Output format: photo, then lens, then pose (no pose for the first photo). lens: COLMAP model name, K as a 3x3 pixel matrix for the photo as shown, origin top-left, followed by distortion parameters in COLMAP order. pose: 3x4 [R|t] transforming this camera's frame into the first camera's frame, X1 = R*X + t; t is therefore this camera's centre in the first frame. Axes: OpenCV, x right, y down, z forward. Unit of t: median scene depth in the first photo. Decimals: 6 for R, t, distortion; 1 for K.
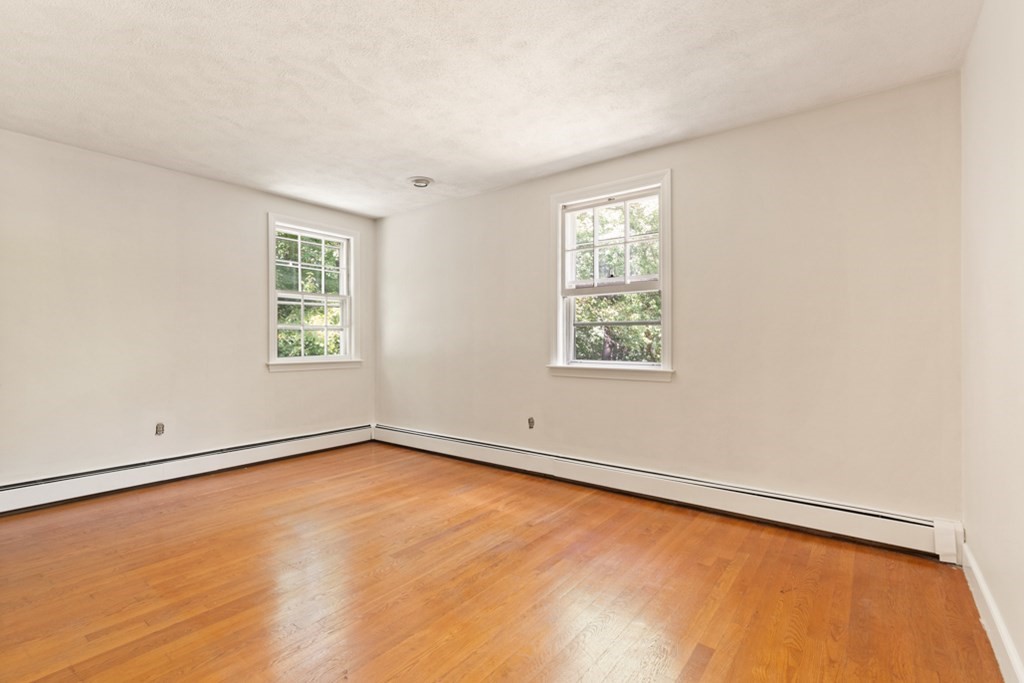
lens RADIAL K [[460.2, 0, 512.0], [0, 460.2, 341.5], [0, 0, 1]] dist [-0.000224, 0.000010]
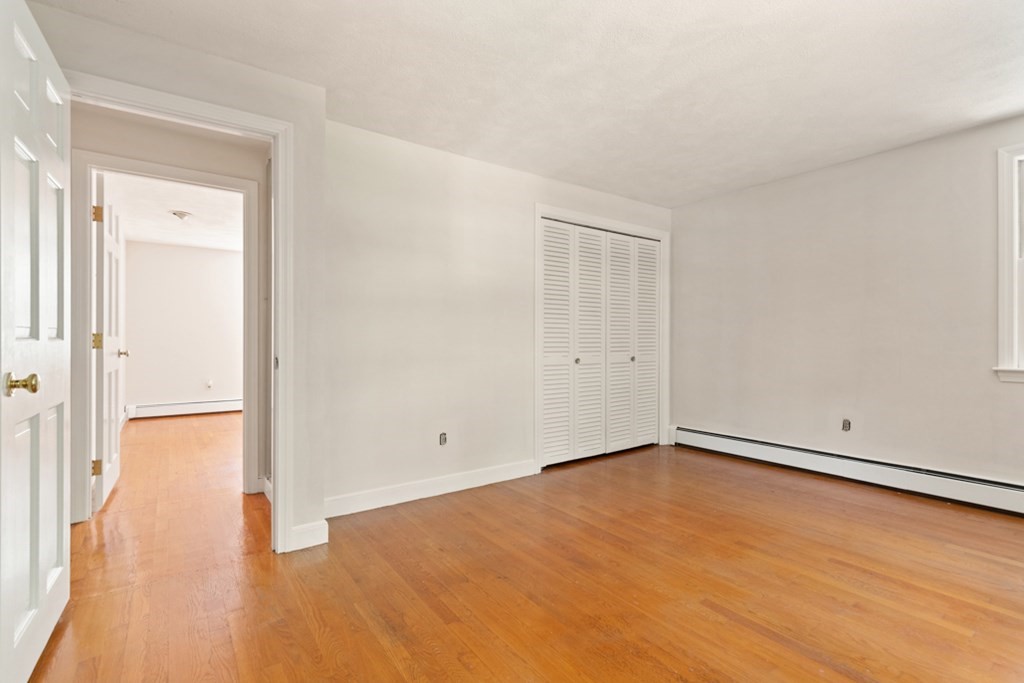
lens RADIAL K [[460.2, 0, 512.0], [0, 460.2, 341.5], [0, 0, 1]] dist [-0.000224, 0.000010]
pose [[-0.273469, 0.004308, -0.961871, 0.559742], [0.004405, 0.999985, 0.003227, 0.002466], [0.961871, -0.003355, -0.273484, 0.812590]]
